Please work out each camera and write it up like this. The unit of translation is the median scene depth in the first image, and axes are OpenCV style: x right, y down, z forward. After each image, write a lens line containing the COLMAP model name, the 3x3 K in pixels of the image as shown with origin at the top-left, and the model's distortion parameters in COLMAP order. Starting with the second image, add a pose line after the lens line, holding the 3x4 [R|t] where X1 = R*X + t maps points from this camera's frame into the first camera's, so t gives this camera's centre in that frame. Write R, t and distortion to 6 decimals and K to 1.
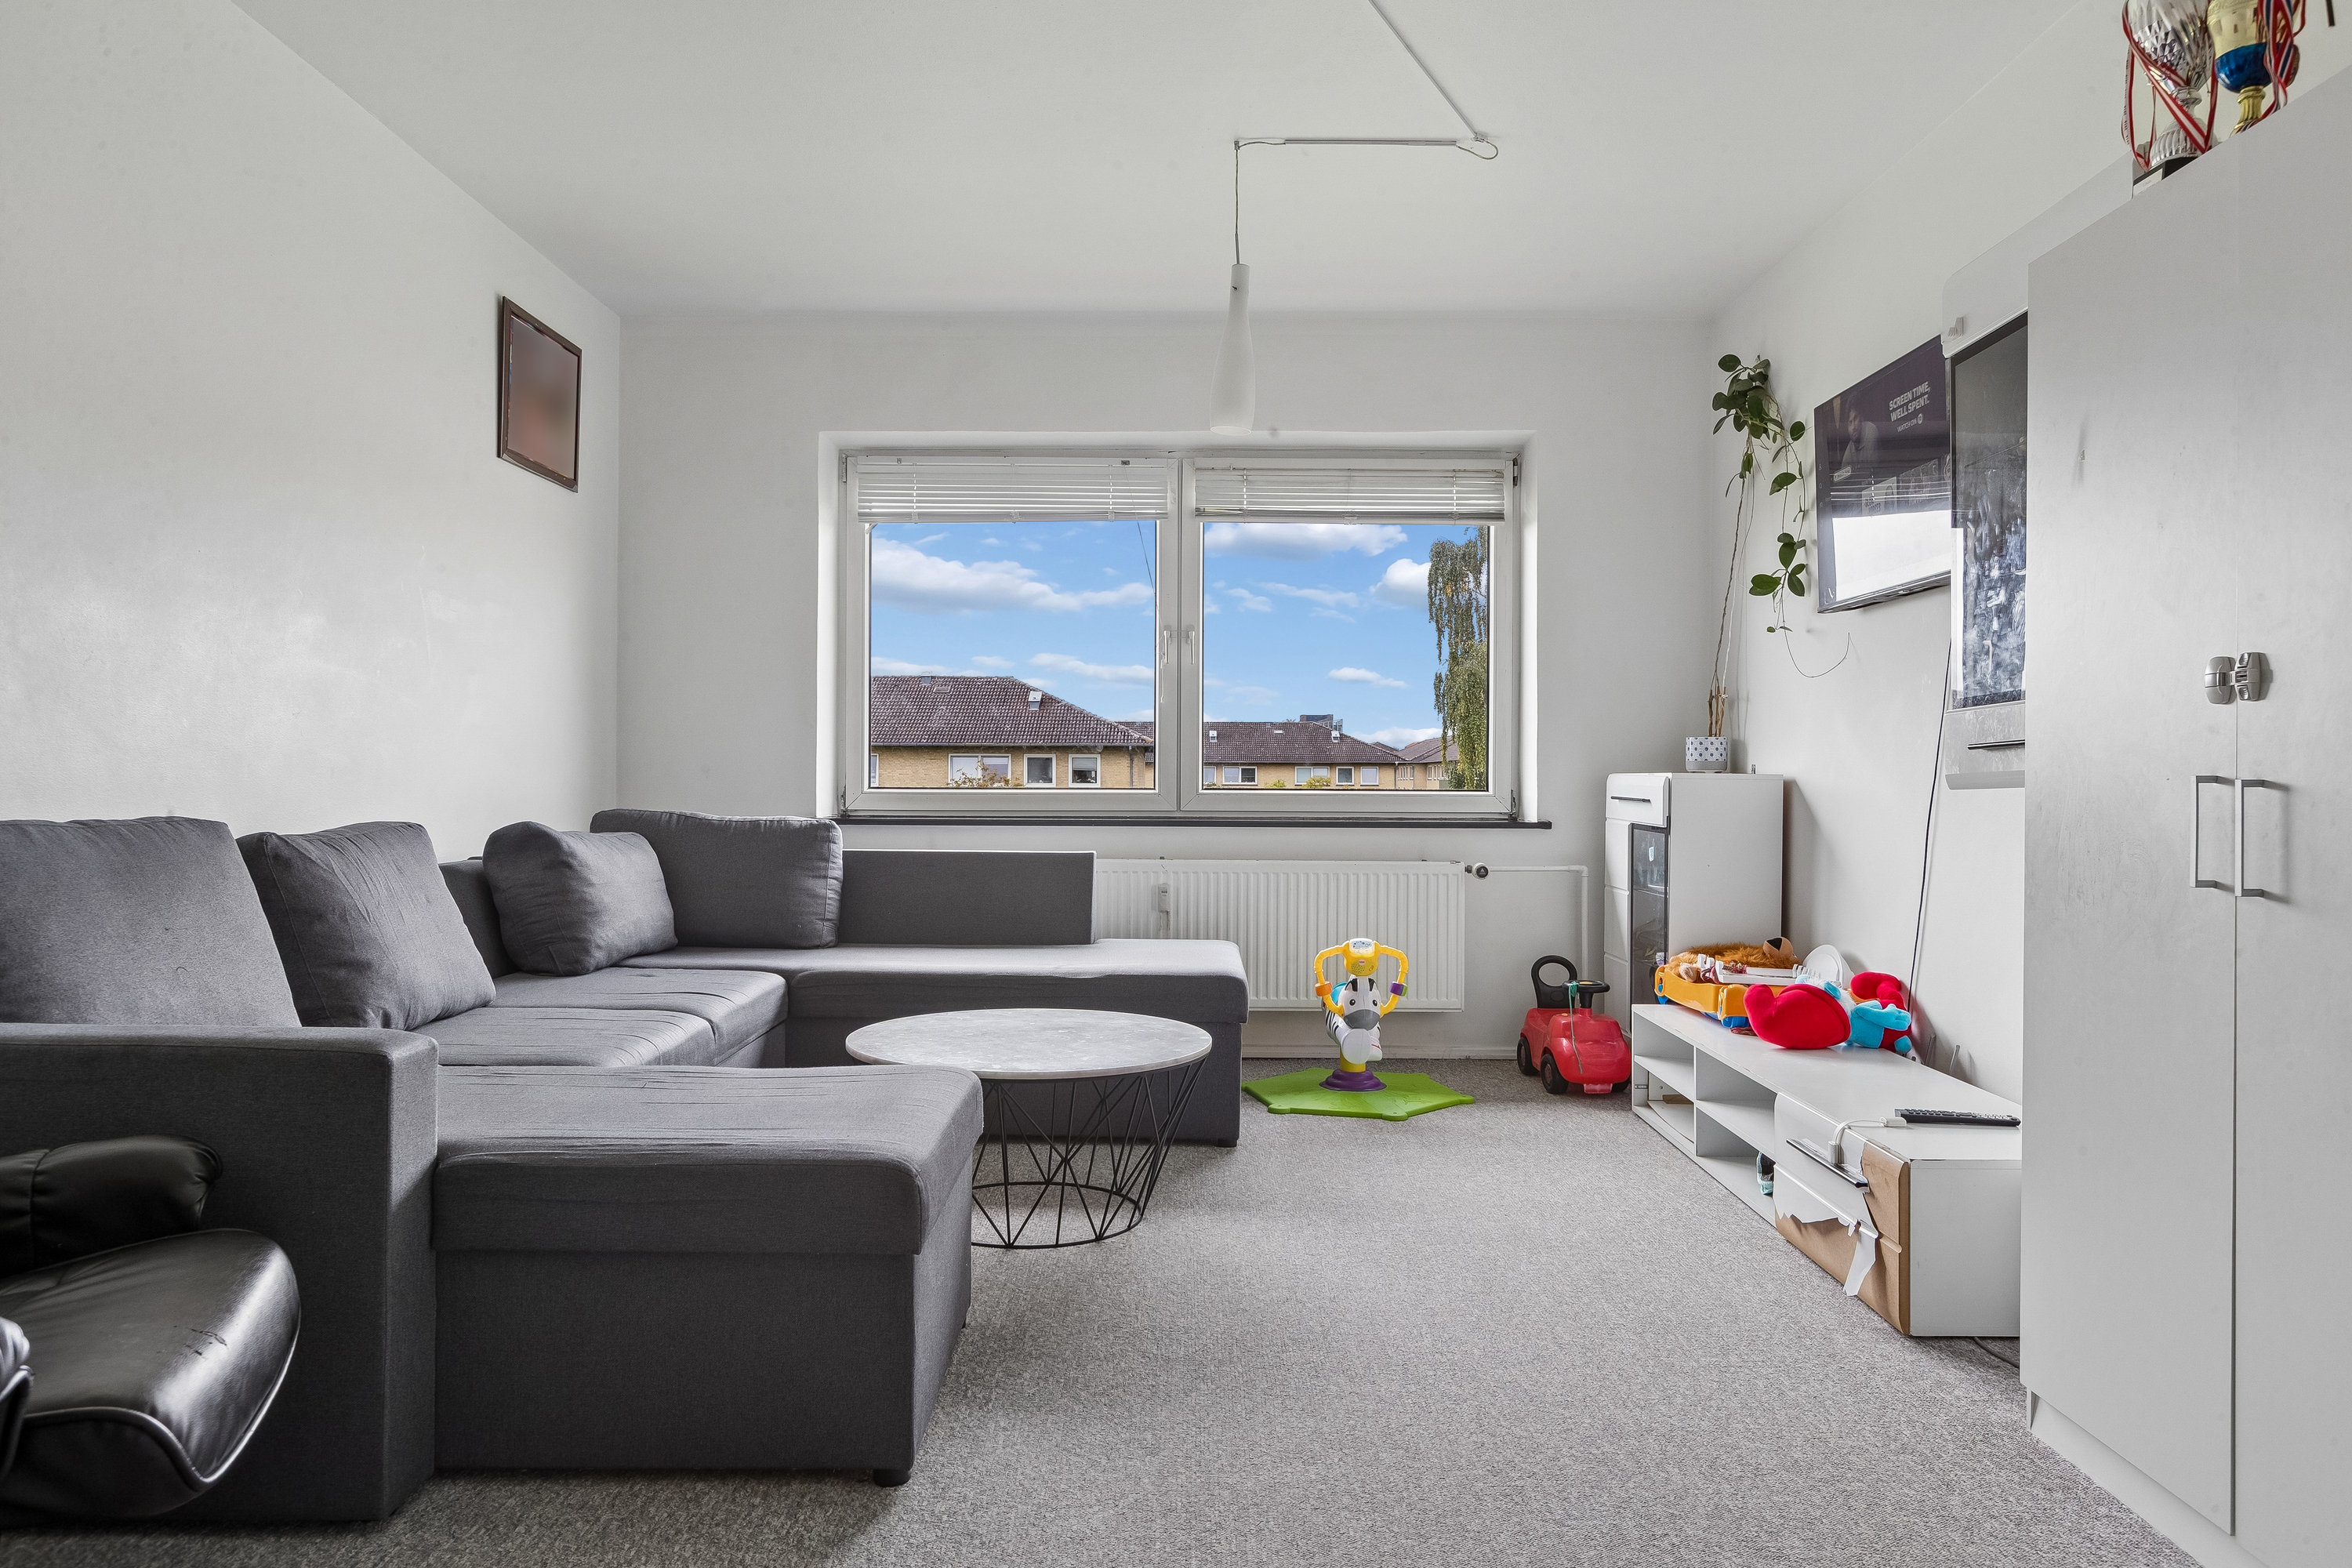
lens RADIAL K [[1567.9, 0, 1189.8], [0, 1567.9, 772.7], [0, 0, 1]] dist [0.003371, -0.007275]
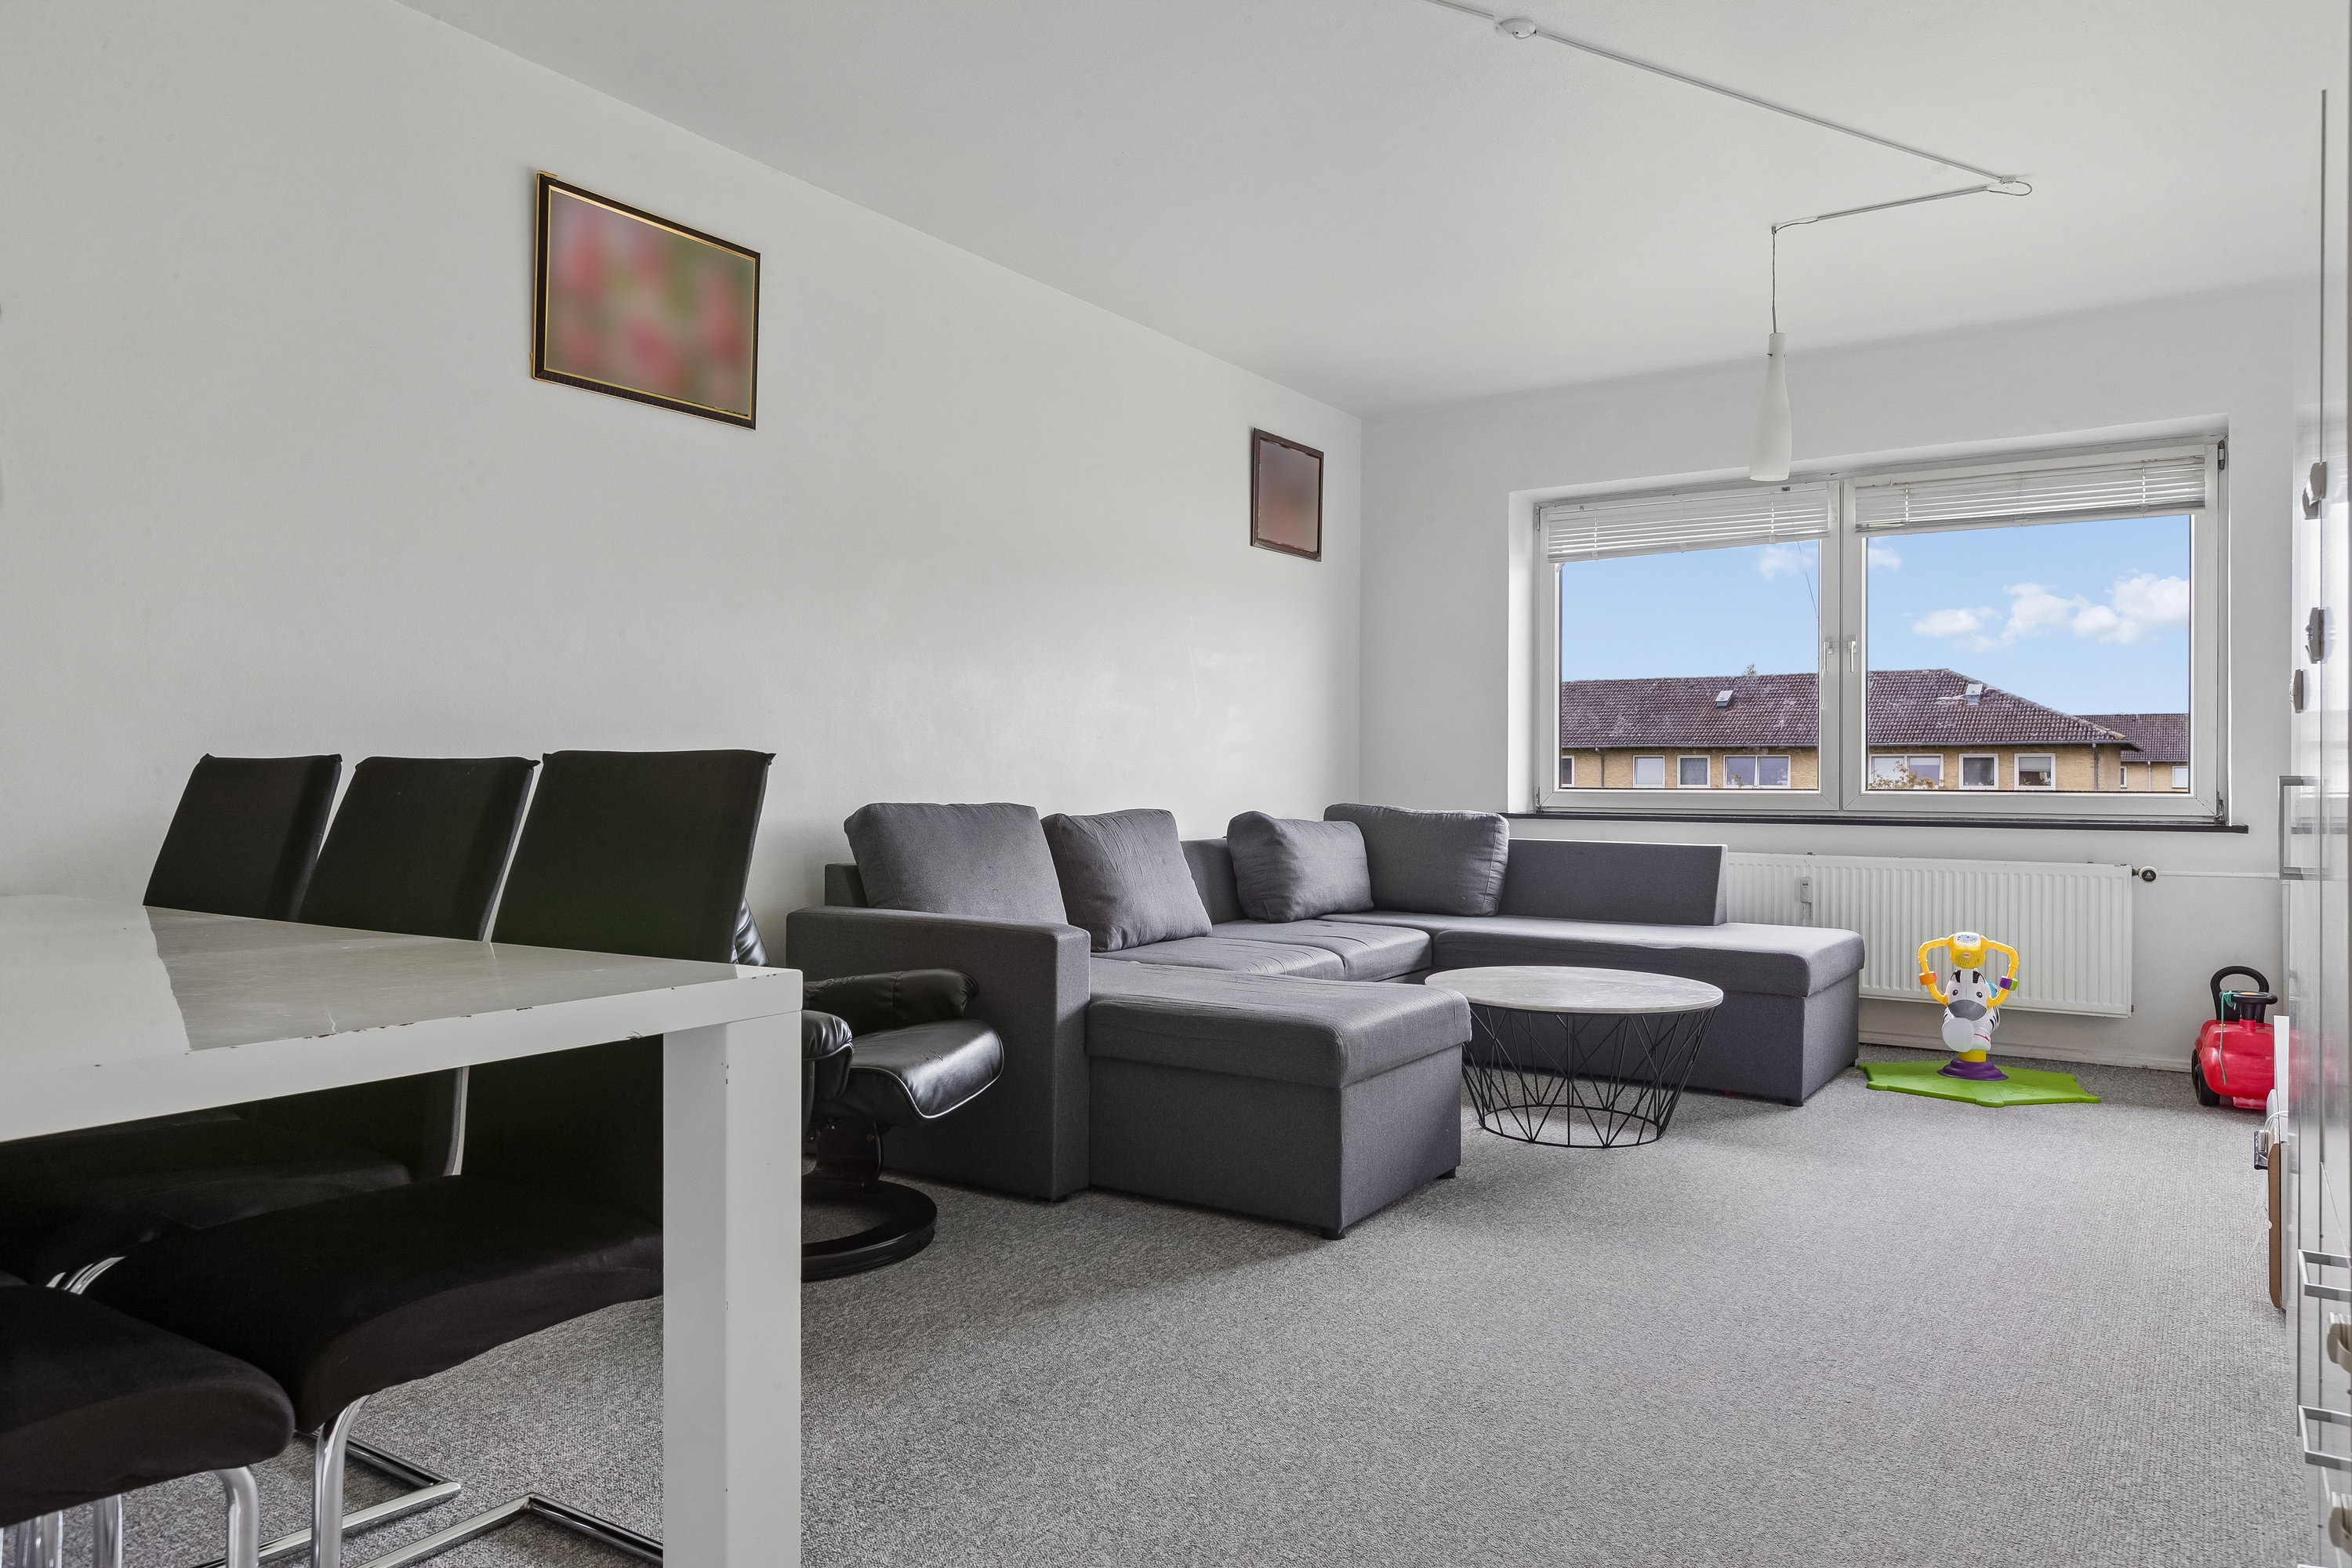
lens RADIAL K [[1567.9, 0, 1152.0], [0, 1567.9, 772.3], [0, 0, 1]] dist [0.003371, -0.007275]
pose [[0.824662, -0.003203, -0.565617, 0.255227], [0.002237, 0.999995, -0.002400, -0.000105], [0.565621, 0.000714, 0.824665, -0.174340]]
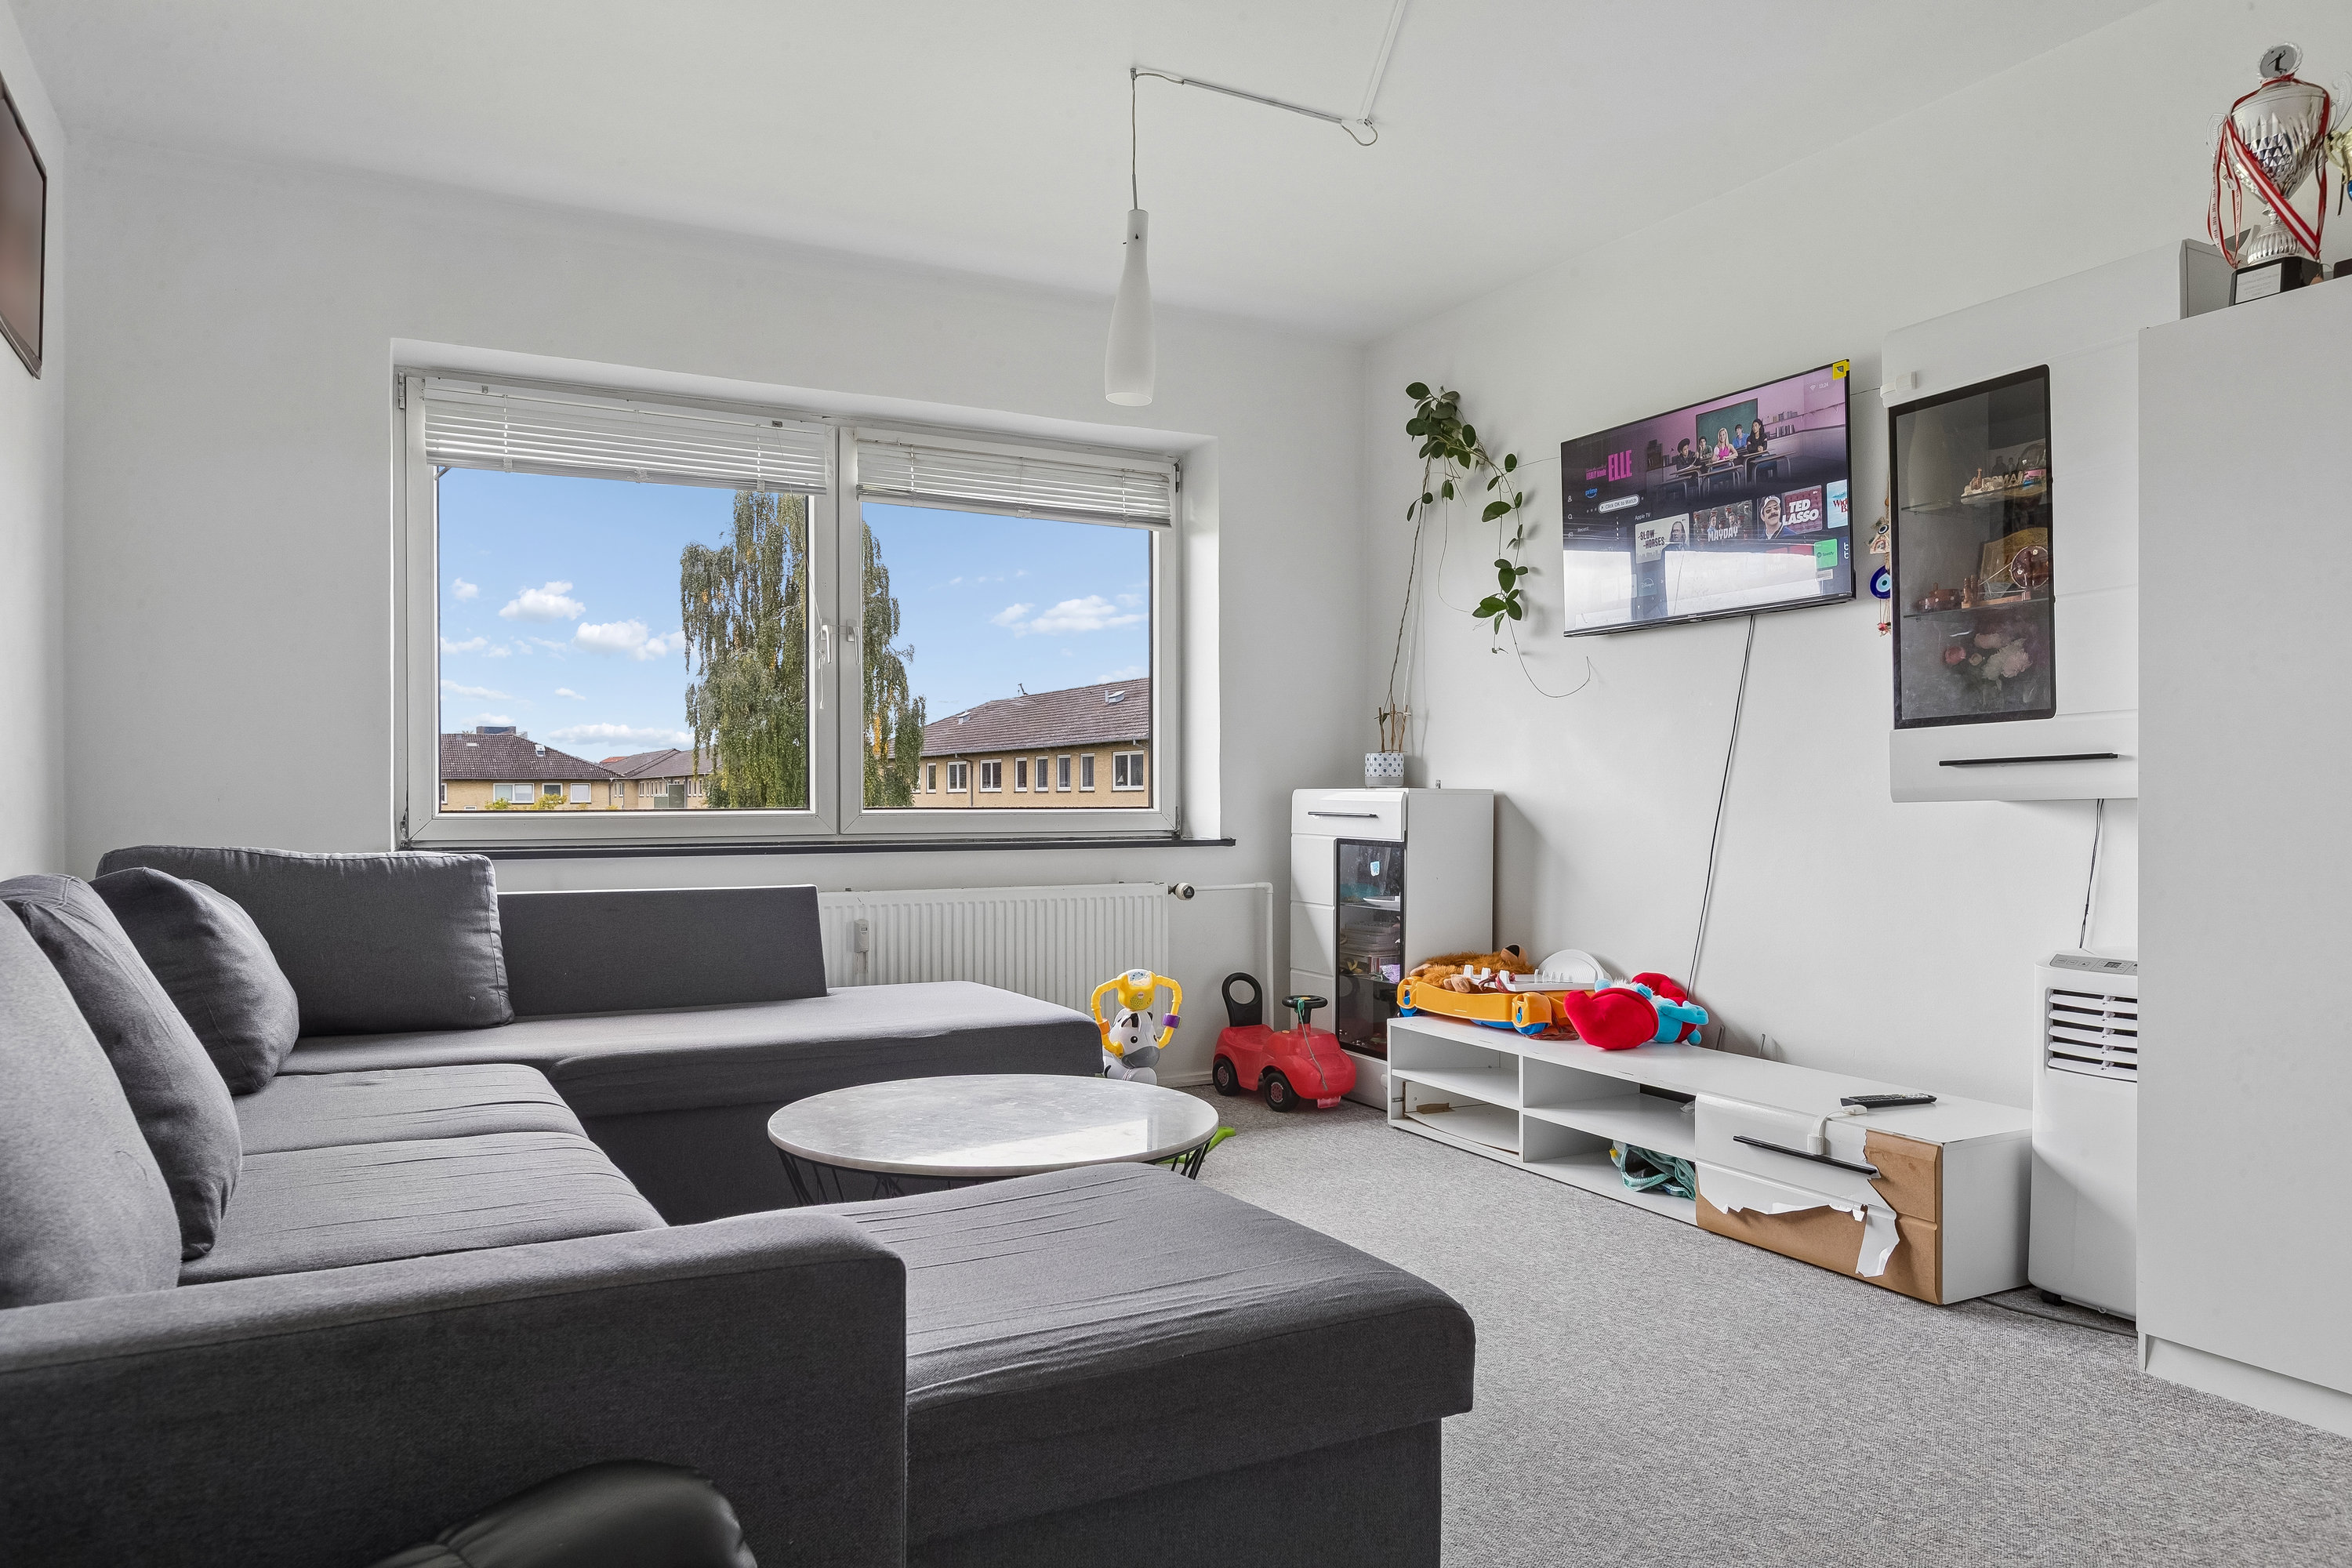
lens RADIAL K [[1567.9, 0, 1186.6], [0, 1567.9, 804.1], [0, 0, 1]] dist [0.003371, -0.007275]
pose [[0.875039, -0.008844, 0.483972, -0.312945], [0.003987, 0.999931, 0.011063, -0.001408], [-0.484037, -0.007751, 0.875013, 0.182360]]
